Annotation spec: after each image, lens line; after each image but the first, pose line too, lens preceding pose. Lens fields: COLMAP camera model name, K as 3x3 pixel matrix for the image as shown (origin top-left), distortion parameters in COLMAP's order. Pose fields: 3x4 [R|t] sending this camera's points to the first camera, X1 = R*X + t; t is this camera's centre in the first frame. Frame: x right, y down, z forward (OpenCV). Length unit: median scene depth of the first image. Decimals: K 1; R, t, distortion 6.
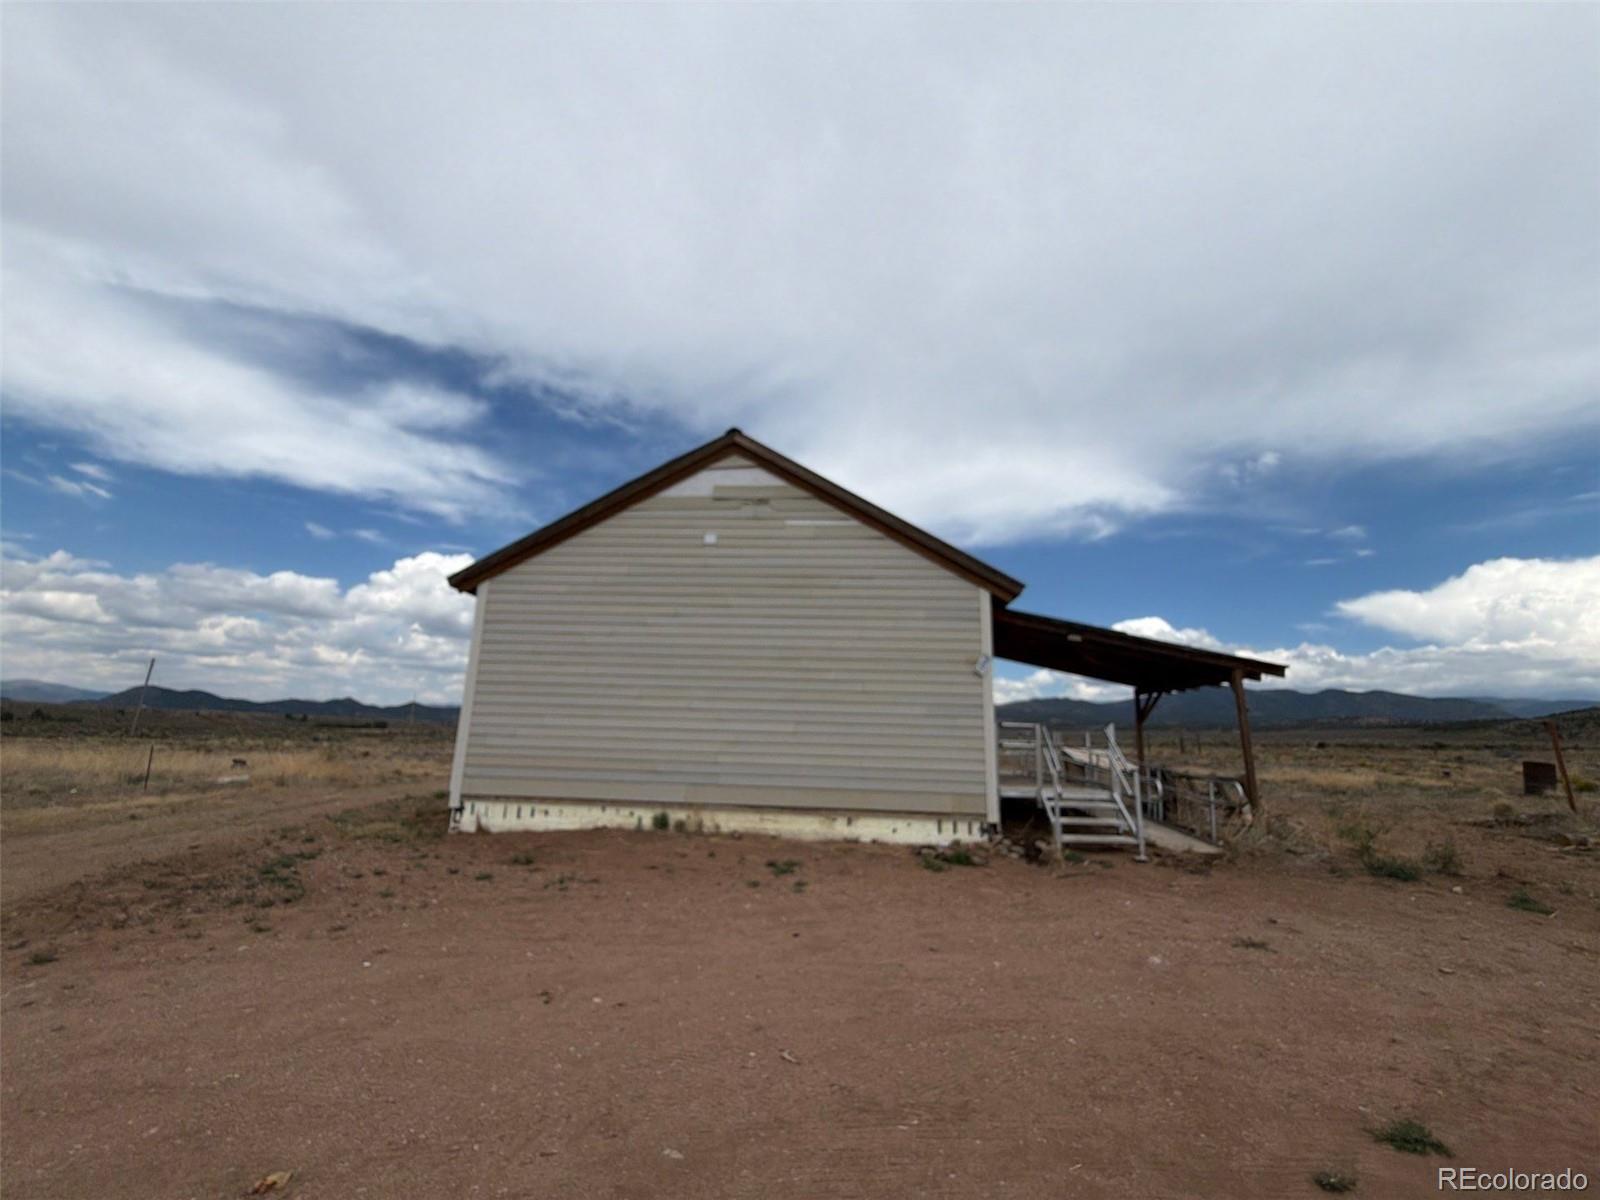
lens RADIAL K [[639.6, 0, 804.0], [0, 639.6, 606.0], [0, 0, 1]] dist [-0.000682, 0.000327]
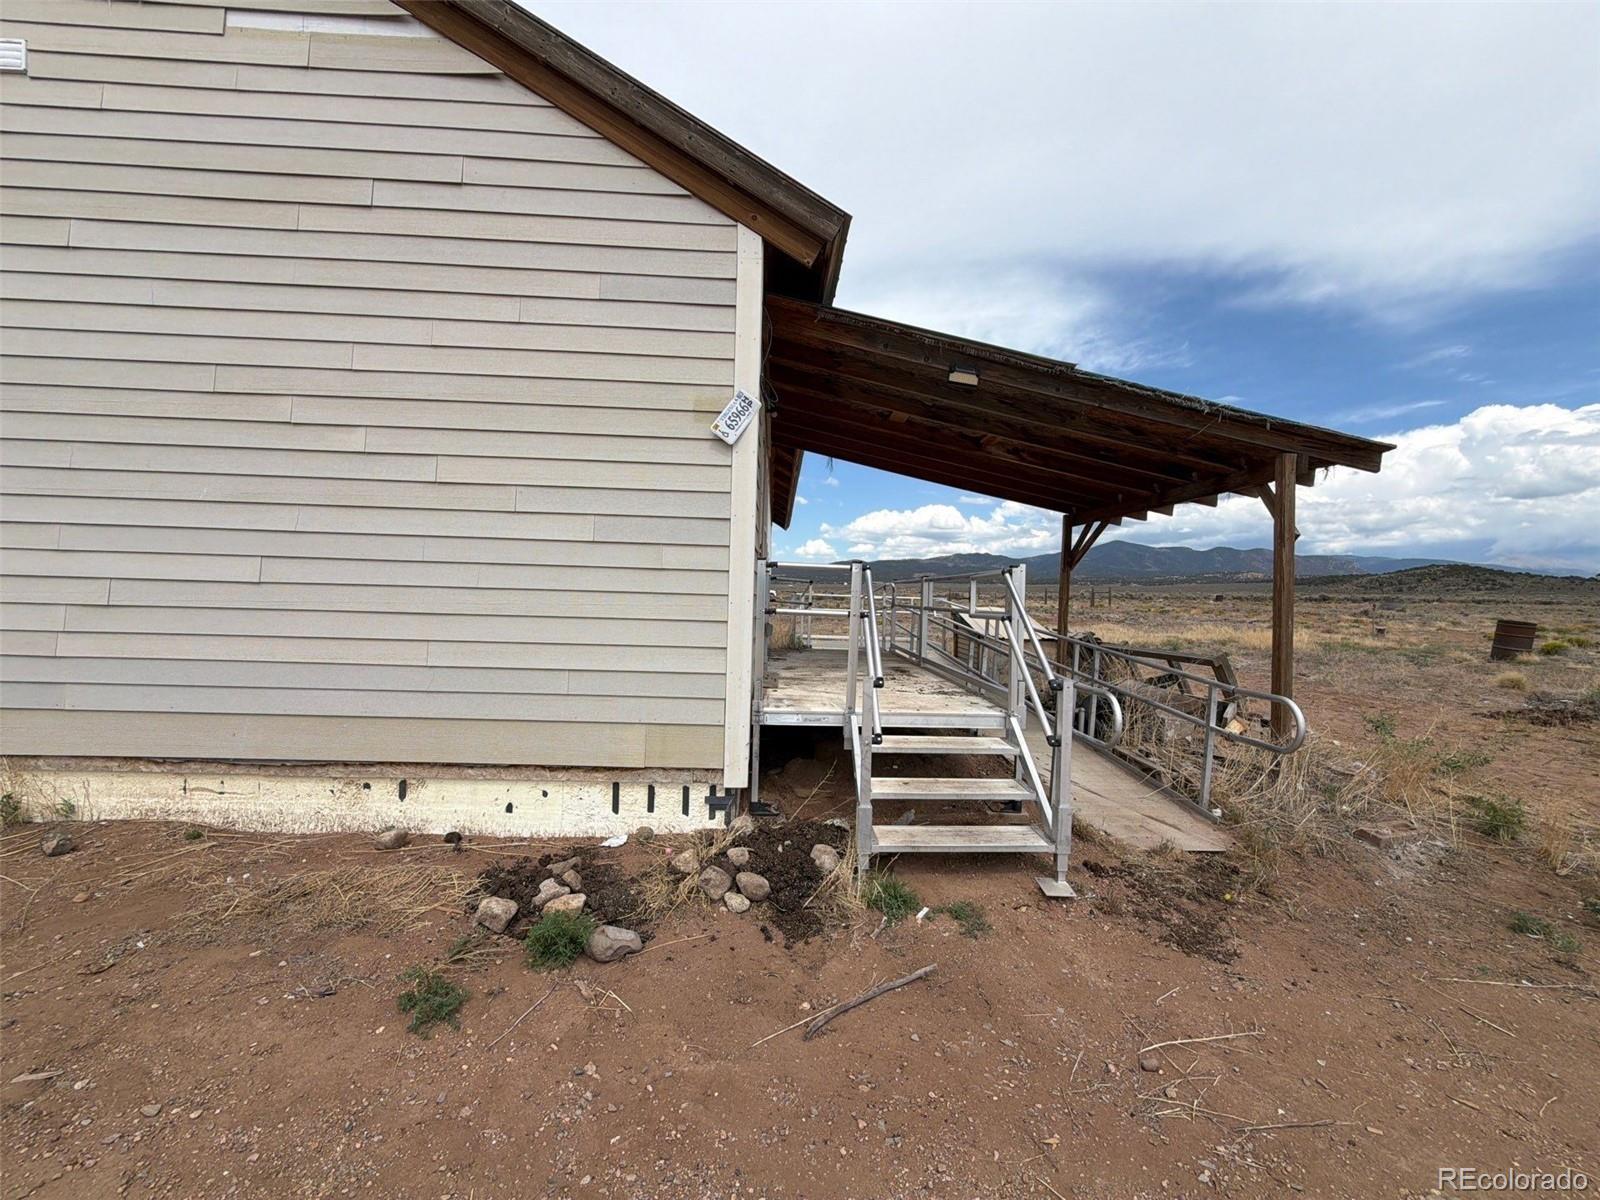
lens RADIAL K [[639.6, 0, 807.4], [0, 639.6, 604.1], [0, 0, 1]] dist [-0.000682, 0.000327]
pose [[0.994022, -0.001243, 0.109177, 0.286996], [-0.023089, 0.974928, 0.221319, 0.117571], [-0.106715, -0.222517, 0.969071, 0.585061]]
